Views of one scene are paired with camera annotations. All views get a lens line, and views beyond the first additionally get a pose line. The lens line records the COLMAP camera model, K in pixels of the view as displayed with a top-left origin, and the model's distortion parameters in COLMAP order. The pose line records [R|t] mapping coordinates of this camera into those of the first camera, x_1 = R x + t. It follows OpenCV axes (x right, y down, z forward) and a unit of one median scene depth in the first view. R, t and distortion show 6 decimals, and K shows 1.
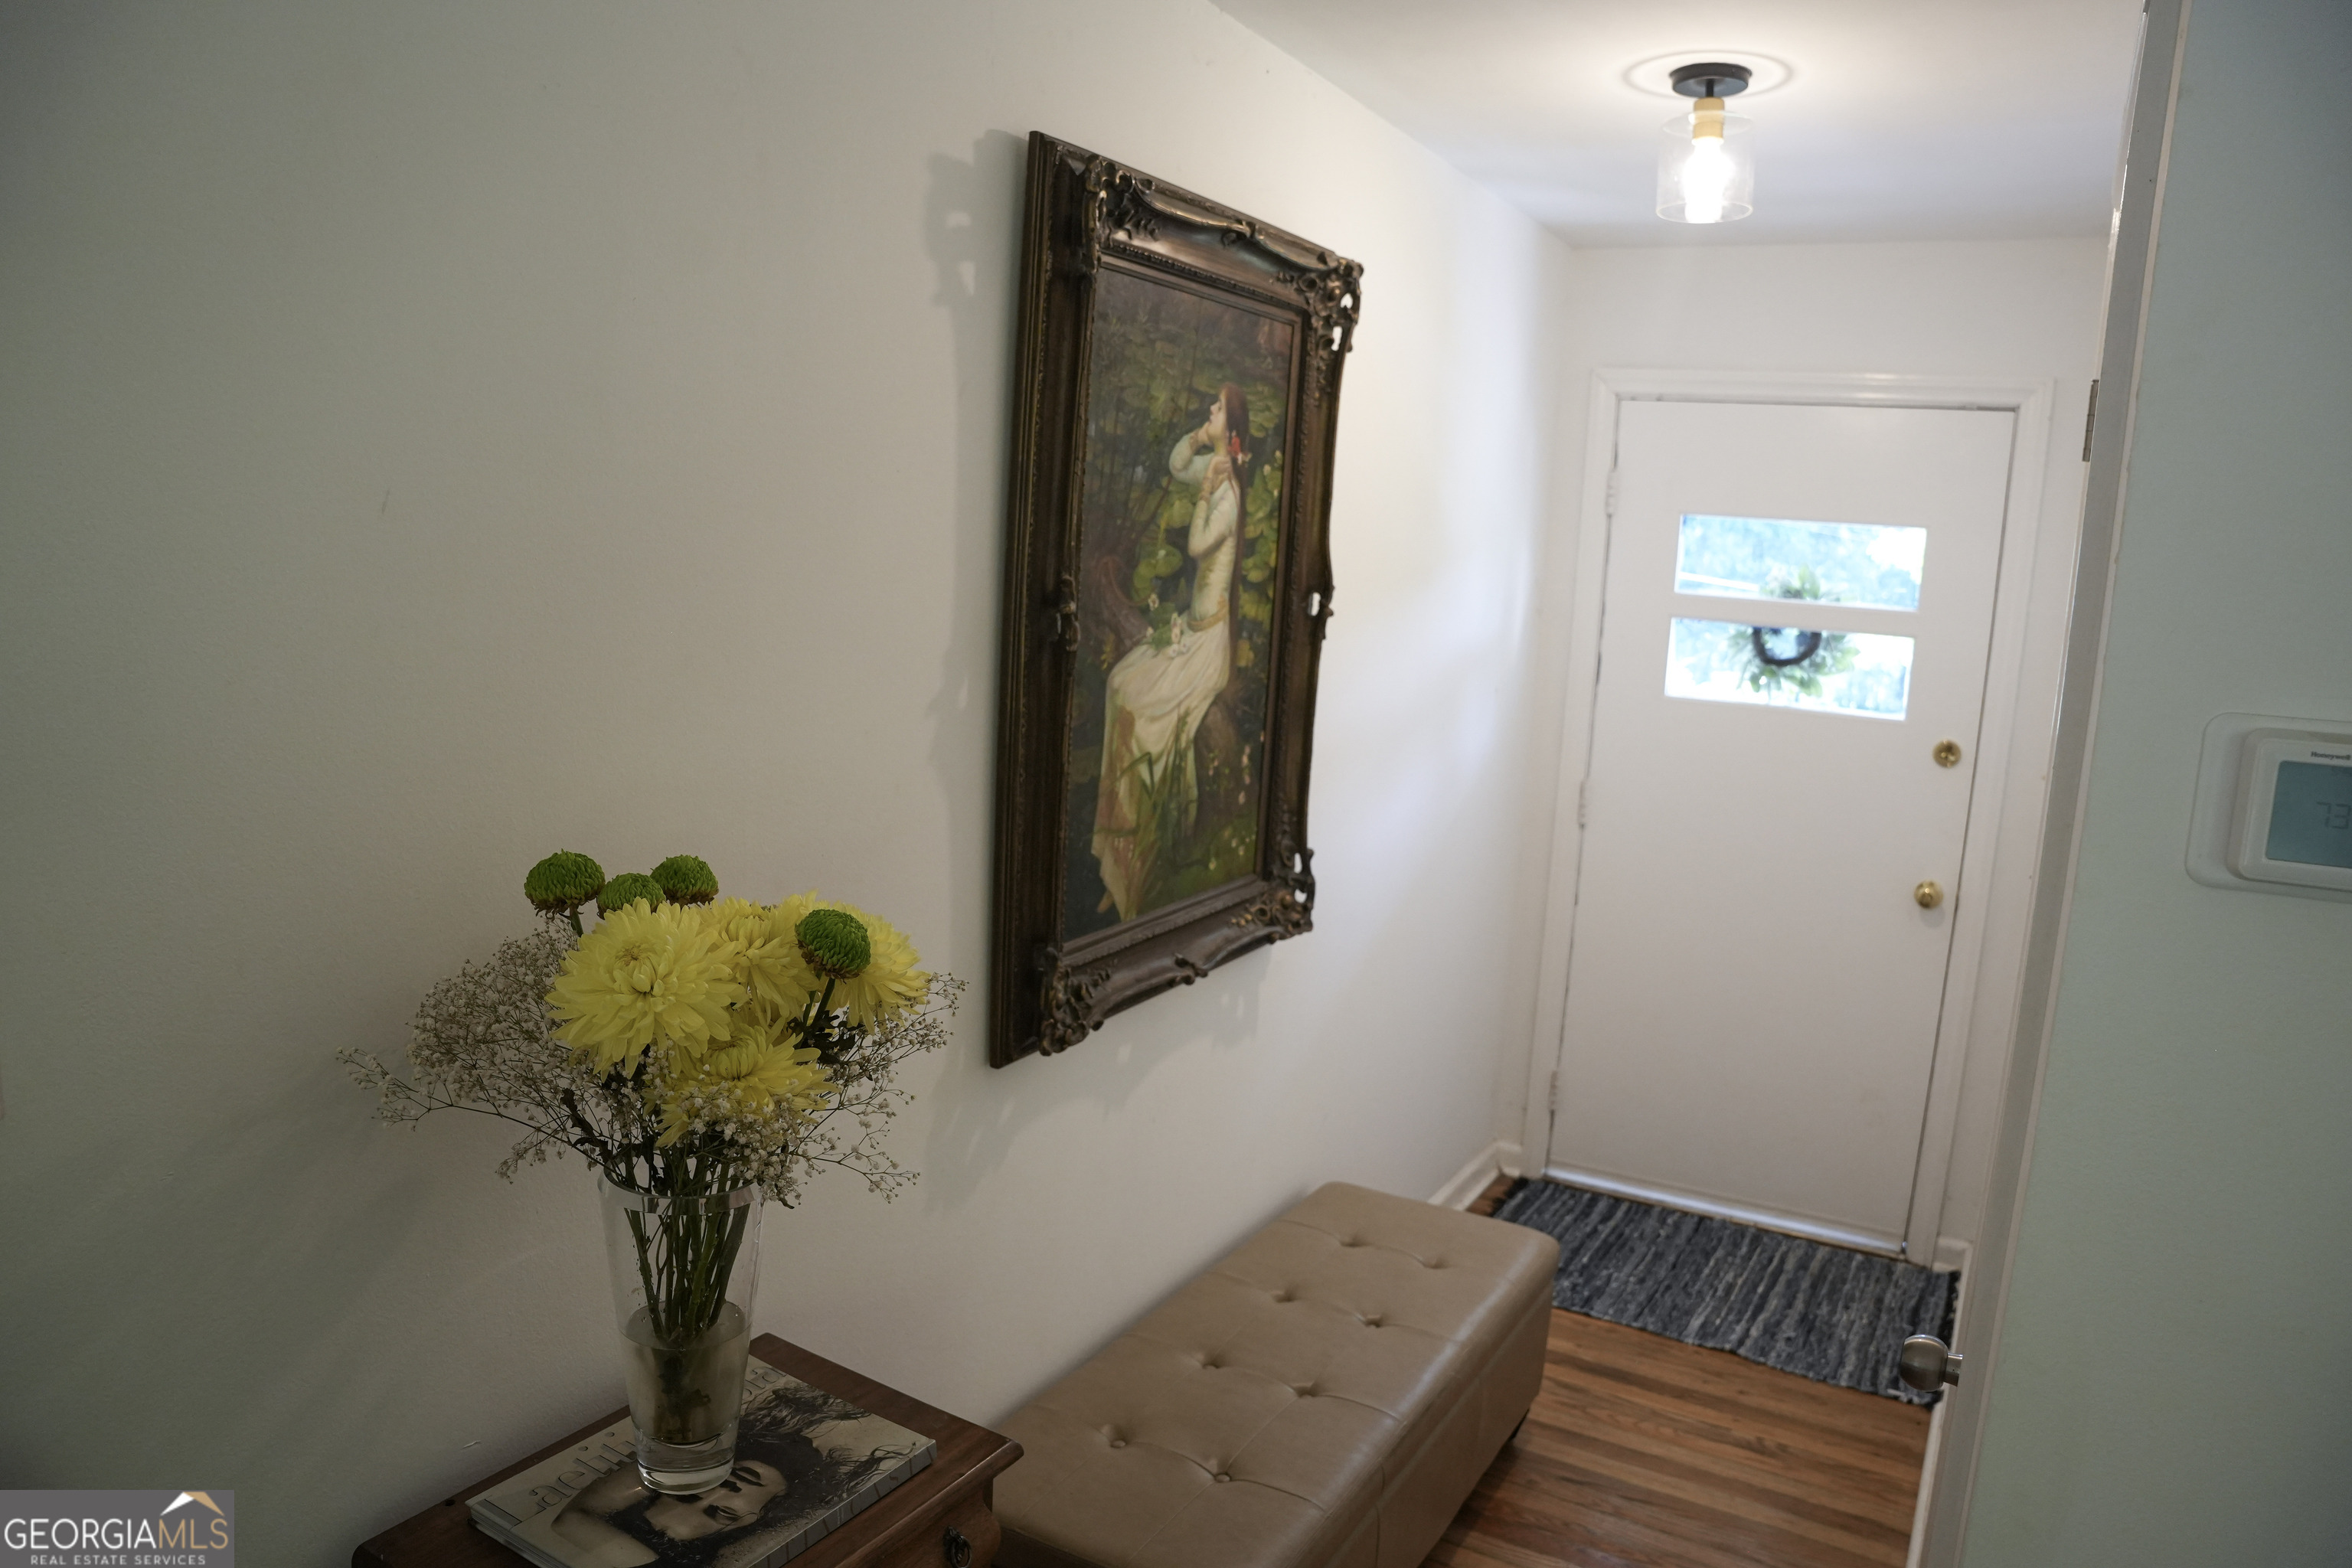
lens RADIAL K [[1625.1, 0, 1183.3], [0, 1625.1, 798.7], [0, 0, 1]] dist [-0.170572, 0.122439]
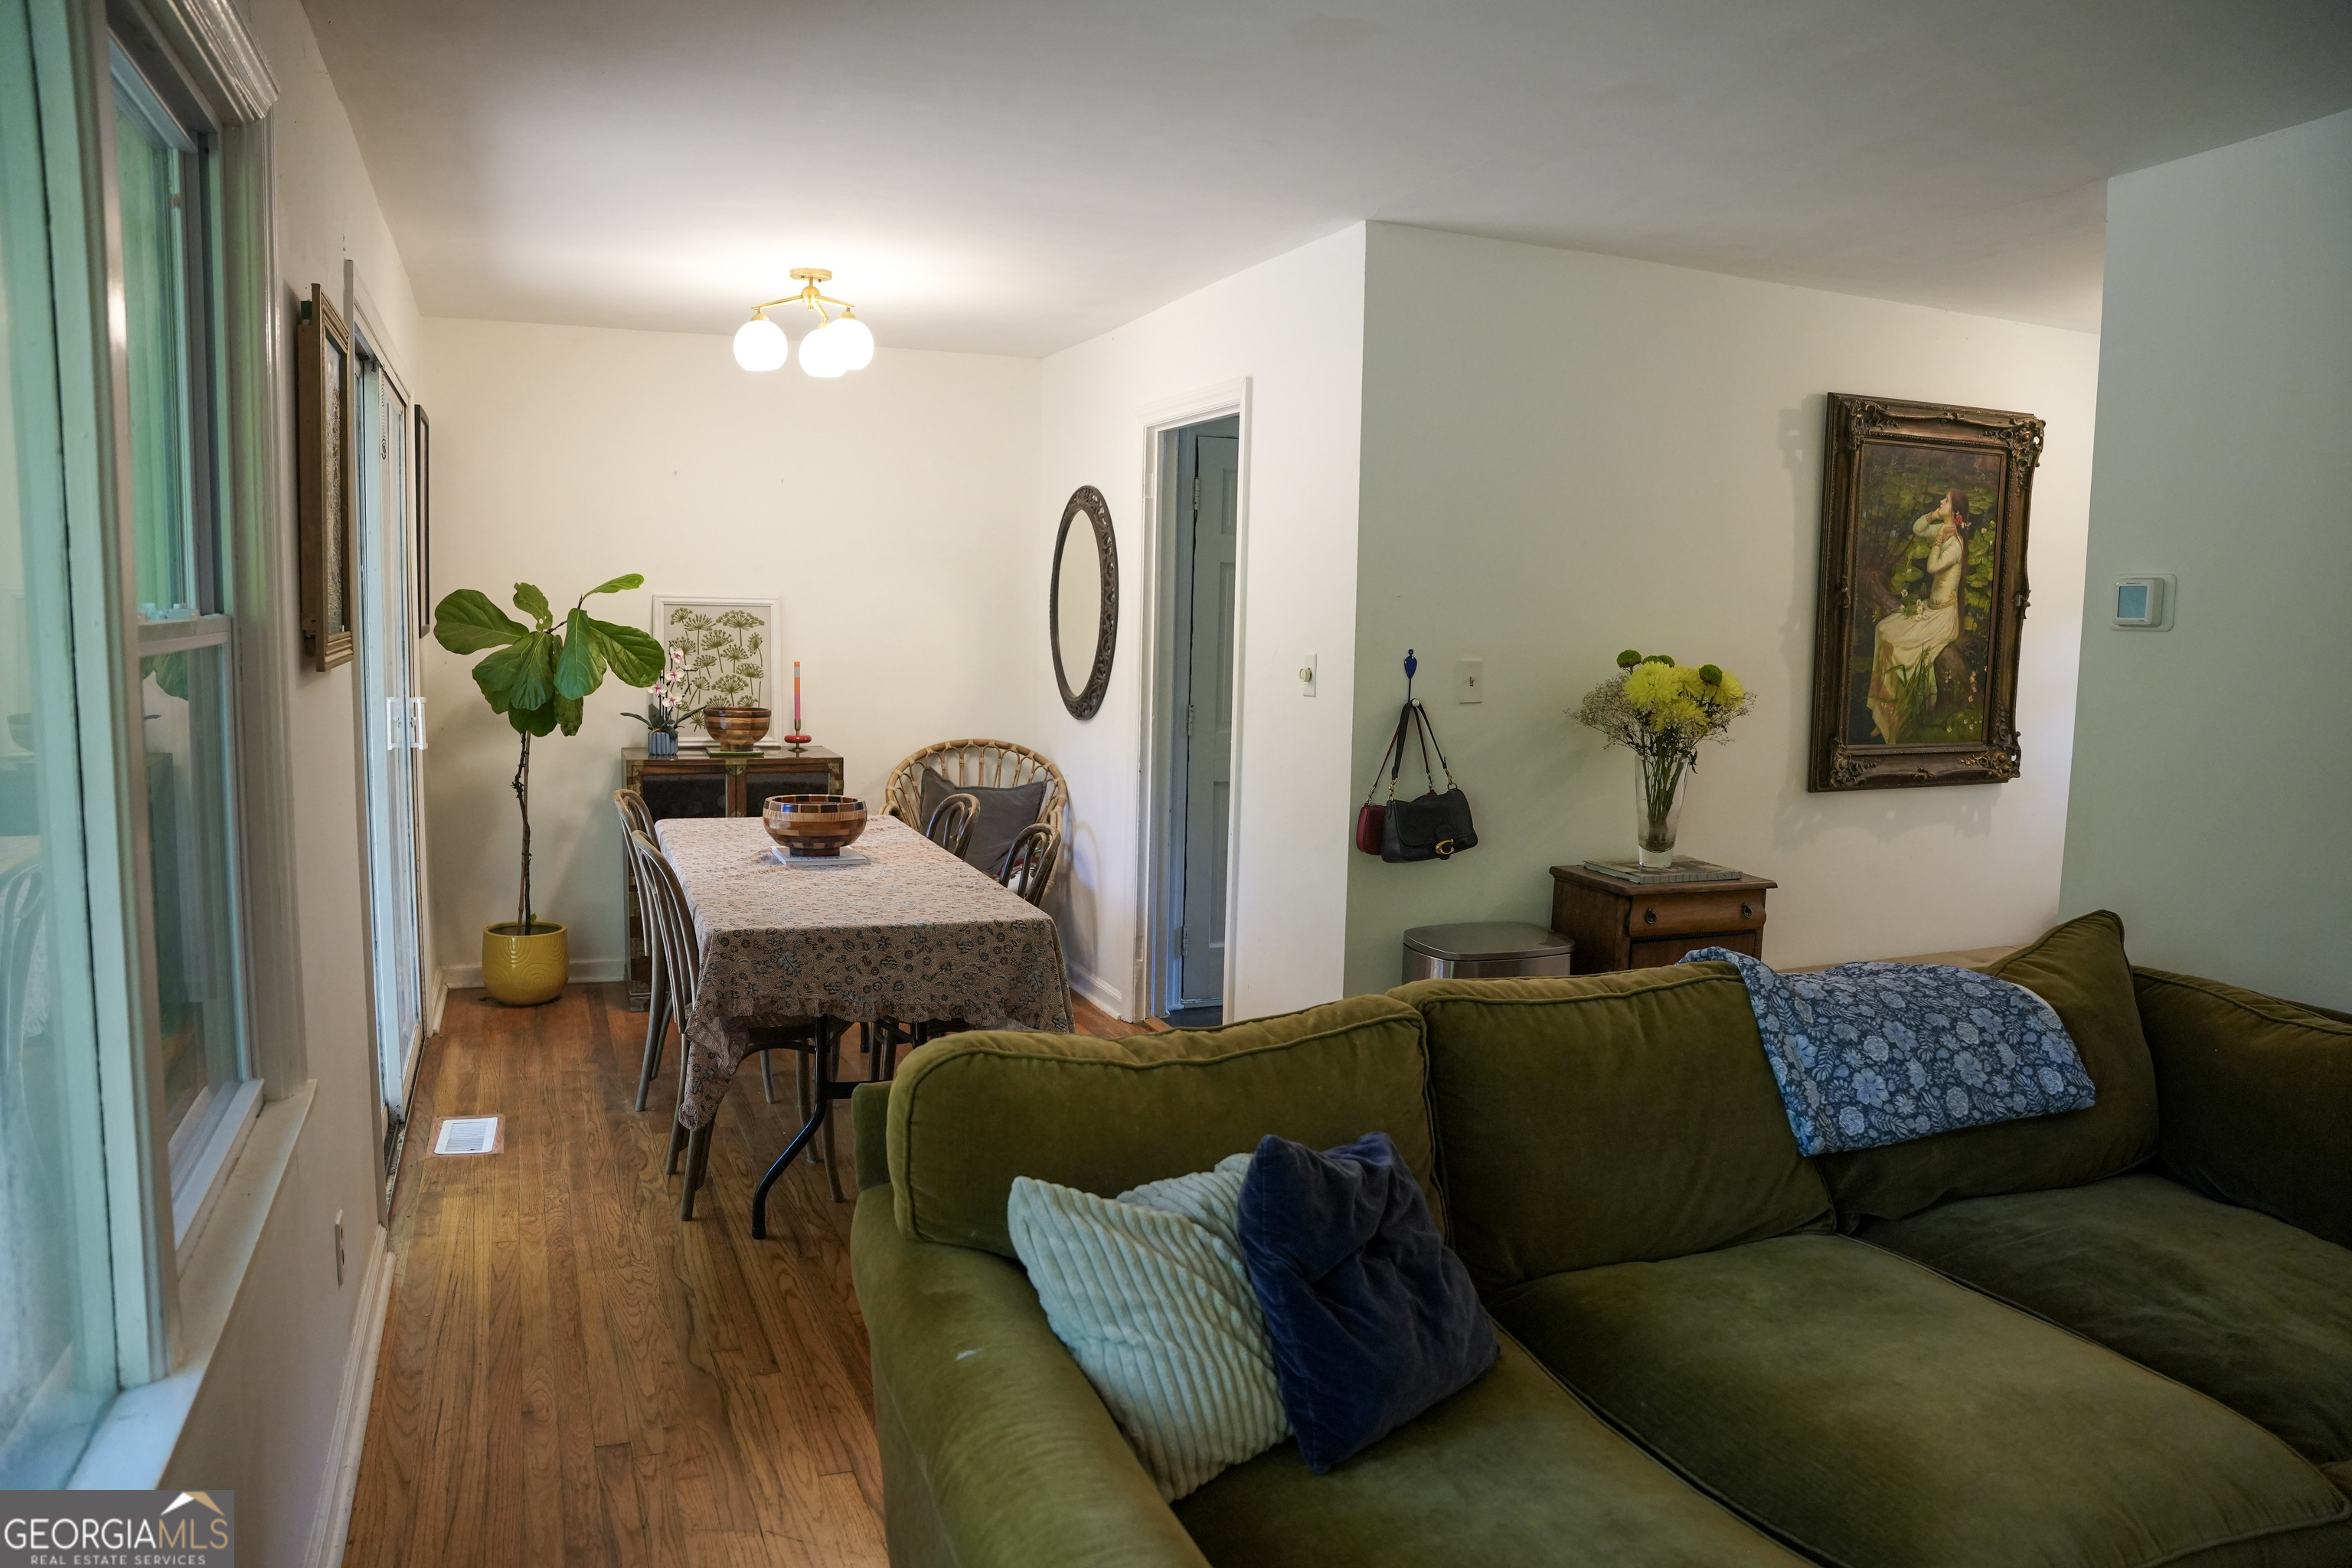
lens RADIAL K [[1625.1, 0, 1183.3], [0, 1625.1, 798.7], [0, 0, 1]] dist [-0.170572, 0.122439]
pose [[0.787892, 0.032400, -0.614961, 0.503811], [-0.075841, 0.996118, -0.044686, 0.306198], [0.611126, 0.081847, 0.787290, -1.165593]]
